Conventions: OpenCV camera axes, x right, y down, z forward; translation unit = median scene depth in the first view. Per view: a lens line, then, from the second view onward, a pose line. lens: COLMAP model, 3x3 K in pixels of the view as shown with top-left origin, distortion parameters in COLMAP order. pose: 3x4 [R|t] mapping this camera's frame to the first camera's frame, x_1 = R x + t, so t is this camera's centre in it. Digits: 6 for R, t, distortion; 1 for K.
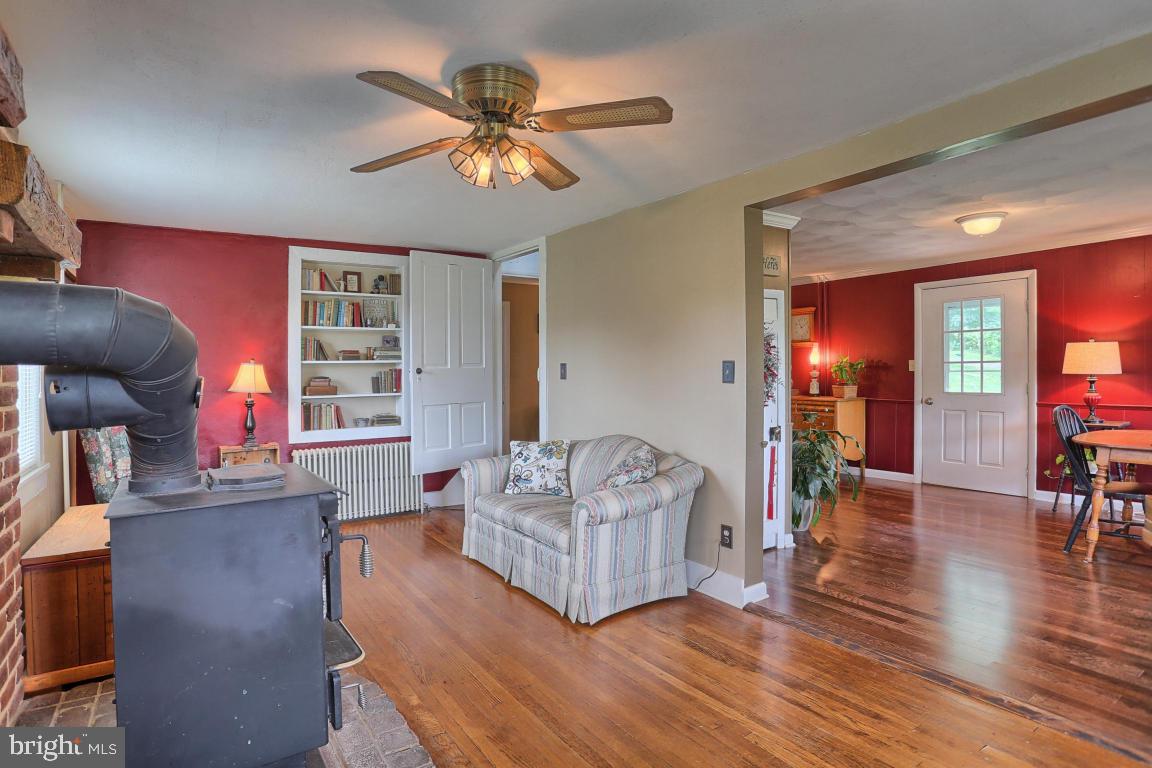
lens RADIAL K [[570.3, 0, 574.8], [0, 570.3, 374.2], [0, 0, 1]] dist [-0.052706, 0.020545]
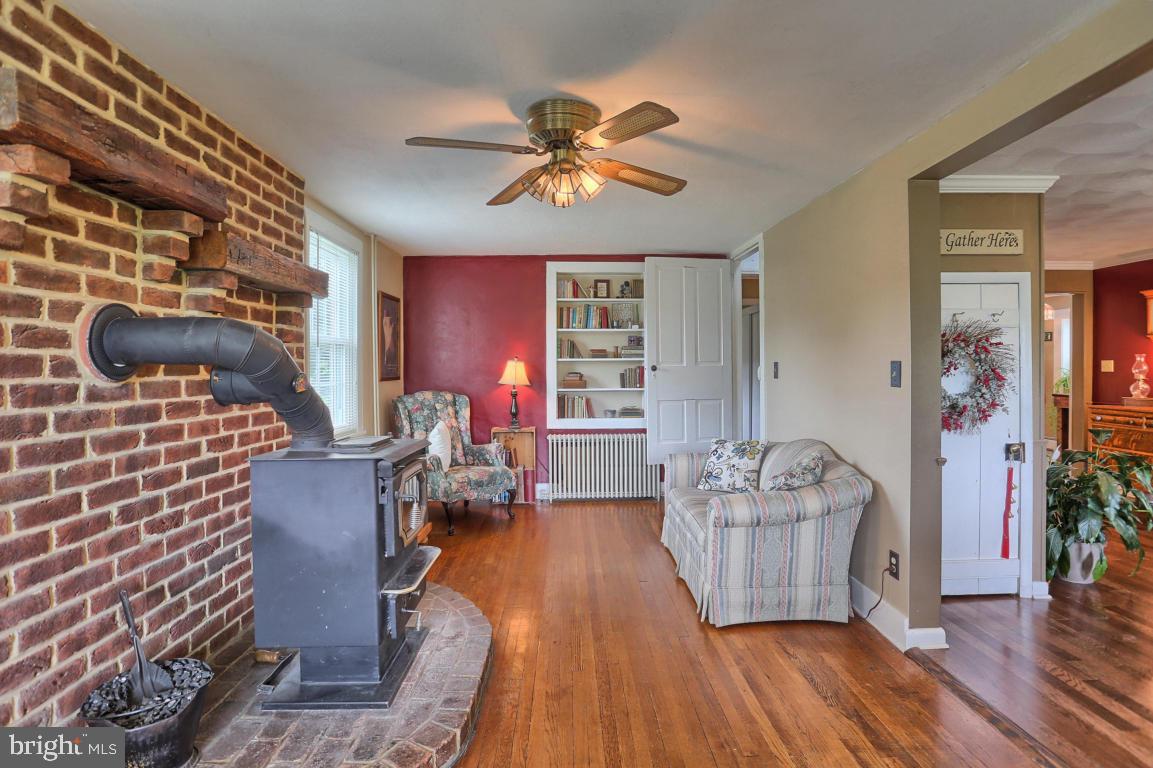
lens RADIAL K [[570.8, 0, 624.6], [0, 570.8, 370.8], [0, 0, 1]] dist [-0.052706, 0.020545]
pose [[0.865951, 0.012584, -0.499971, 0.271057], [-0.012257, 0.999917, 0.003938, -0.005363], [0.499979, 0.002718, 0.866033, 0.043776]]
